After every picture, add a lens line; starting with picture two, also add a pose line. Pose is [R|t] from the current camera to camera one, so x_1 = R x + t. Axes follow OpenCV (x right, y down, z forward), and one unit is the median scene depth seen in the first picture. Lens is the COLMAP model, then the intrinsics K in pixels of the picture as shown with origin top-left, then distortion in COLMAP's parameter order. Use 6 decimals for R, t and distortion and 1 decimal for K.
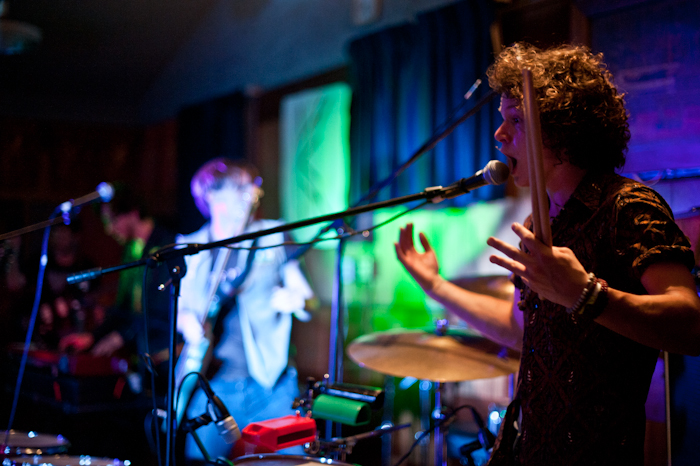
lens RADIAL K [[1036.6, 0, 382.2], [0, 1036.6, 247.7], [0, 0, 1]] dist [-0.136278, 0.000000]
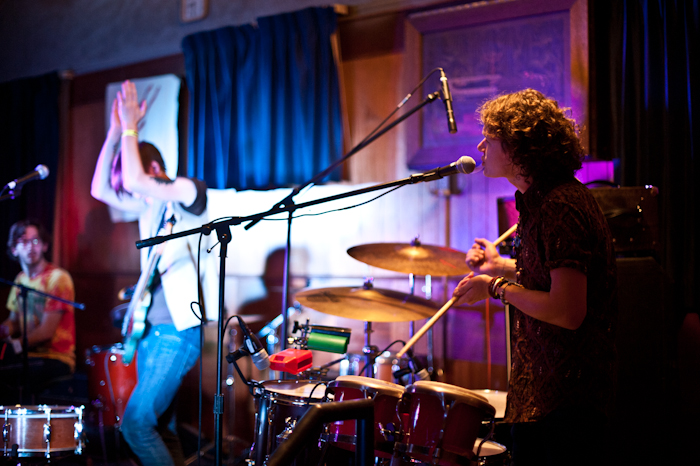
lens RADIAL K [[1036.6, 0, 355.8], [0, 1036.6, 239.0], [0, 0, 1]] dist [-0.136278, 0.000000]
pose [[0.959250, -0.001029, 0.282556, -0.236208], [-0.002917, 0.999904, 0.013543, 0.003817], [-0.282543, -0.013816, 0.959155, -0.167906]]
